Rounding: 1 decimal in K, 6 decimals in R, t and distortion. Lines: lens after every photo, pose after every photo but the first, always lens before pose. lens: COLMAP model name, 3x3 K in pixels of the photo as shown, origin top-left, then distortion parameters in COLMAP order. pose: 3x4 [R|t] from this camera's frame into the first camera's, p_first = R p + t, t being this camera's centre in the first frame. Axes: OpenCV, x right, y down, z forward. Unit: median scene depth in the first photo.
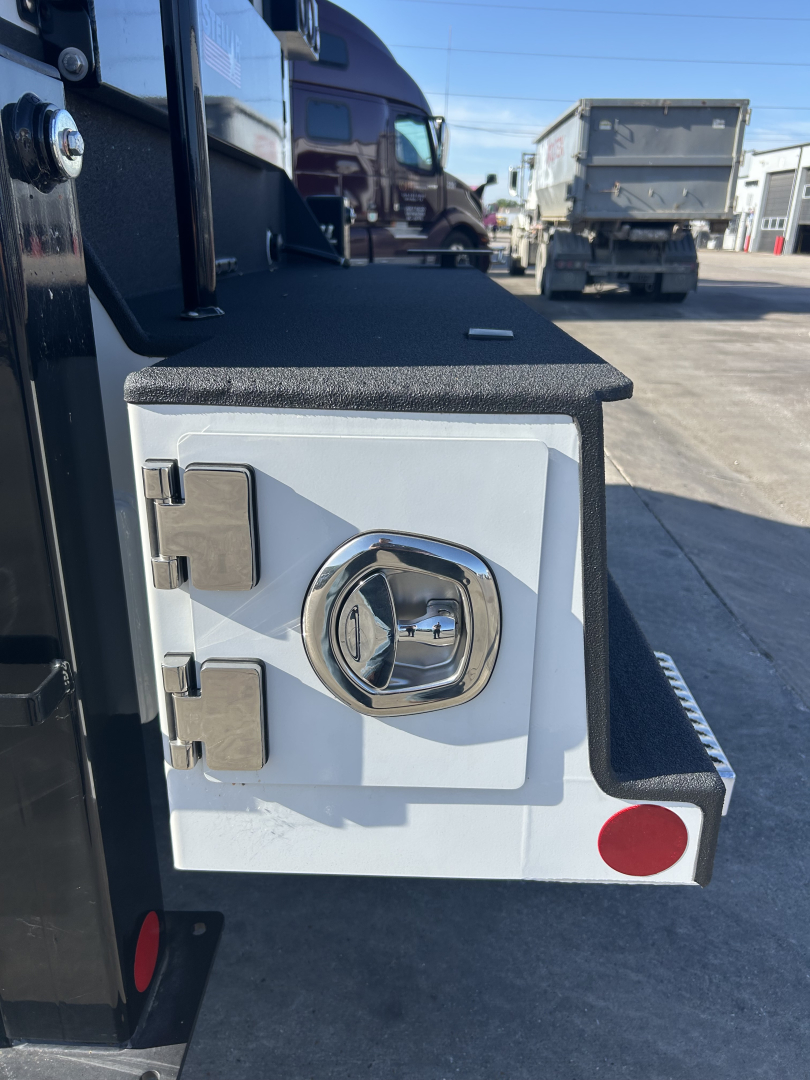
lens RADIAL K [[825.0, 0, 405.0], [0, 825.0, 540.0], [0, 0, 1]] dist [0.002100, 0.003621]
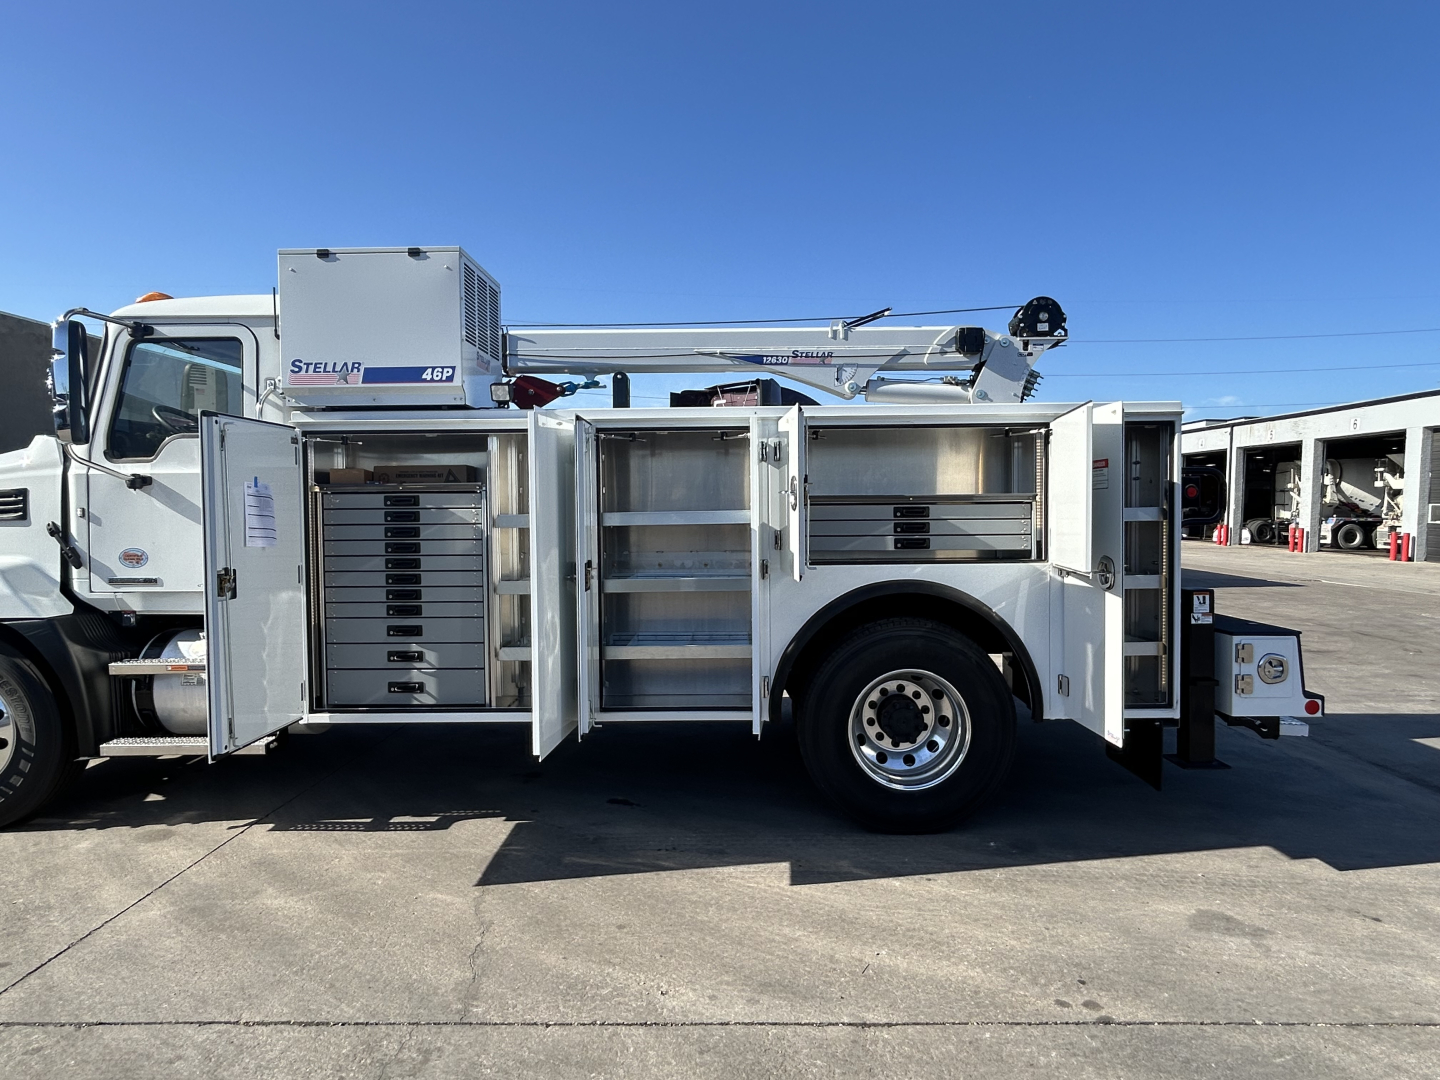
lens RADIAL K [[827.4, 0, 725.1], [0, 827.4, 538.6], [0, 0, 1]] dist [-0.004938, 0.003146]
pose [[0.999650, -0.019119, 0.018265, -0.347349], [0.023926, 0.948122, -0.317006, 0.085721], [-0.011257, 0.317333, 0.948247, -0.429602]]
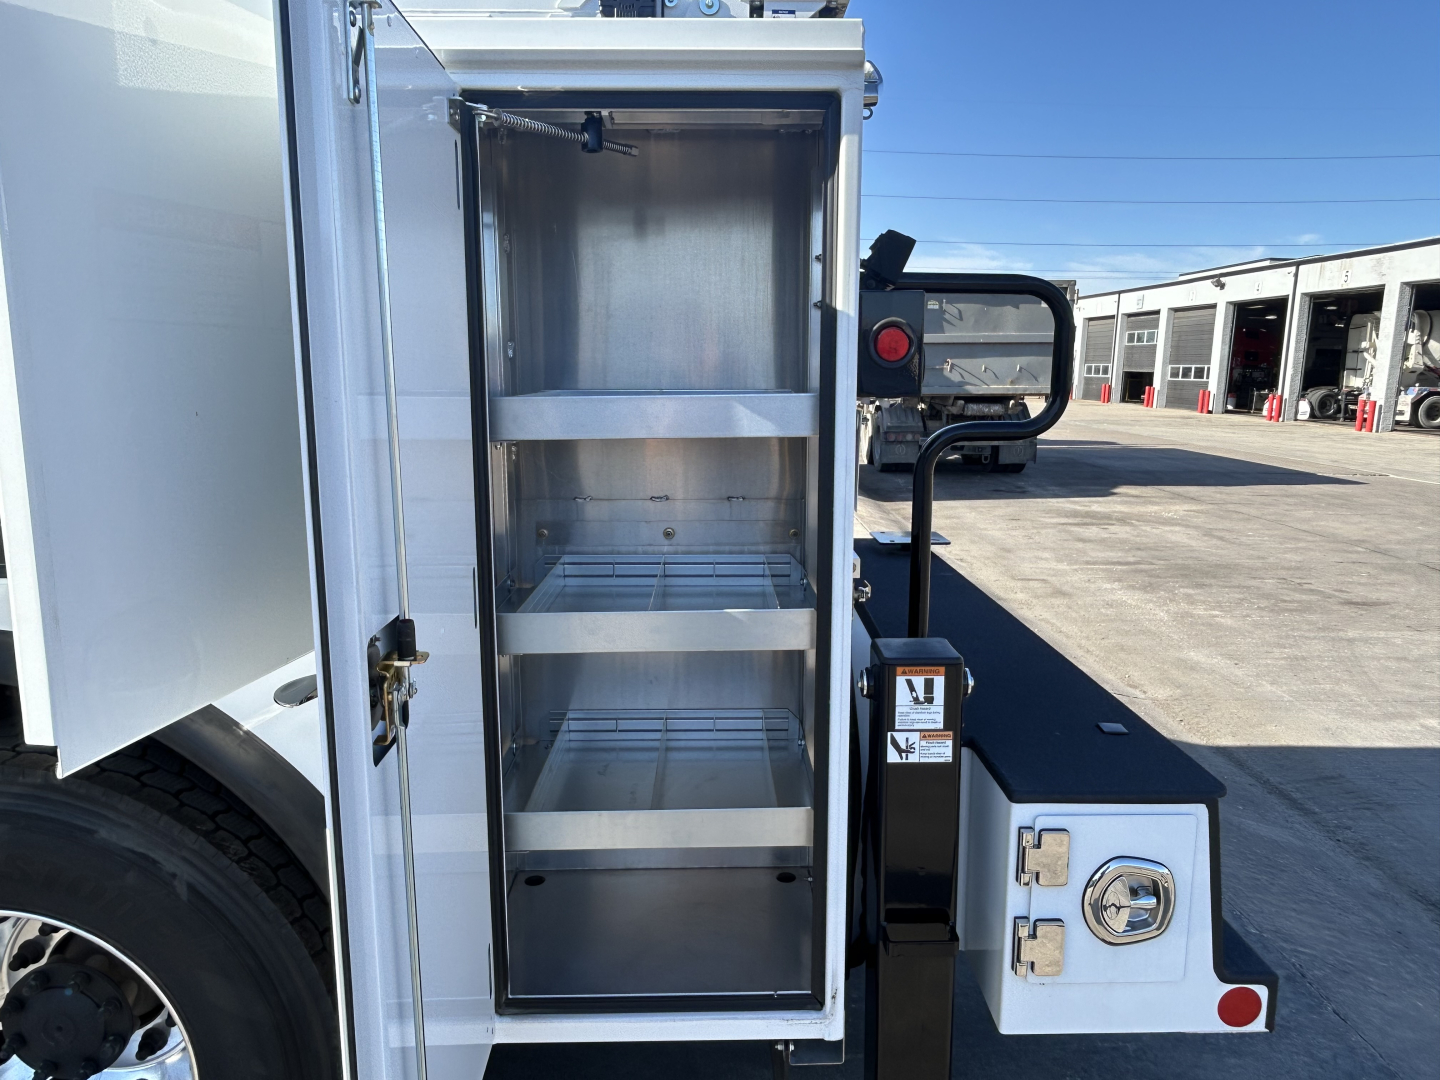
lens RADIAL K [[991.5, 0, 724.7], [0, 991.5, 534.1], [0, 0, 1]] dist [-0.004479, -0.004593]
pose [[0.998858, -0.018473, 0.044062, -0.088575], [0.026557, 0.981306, -0.190612, -0.028295], [-0.039717, 0.191565, 0.980676, -0.128334]]
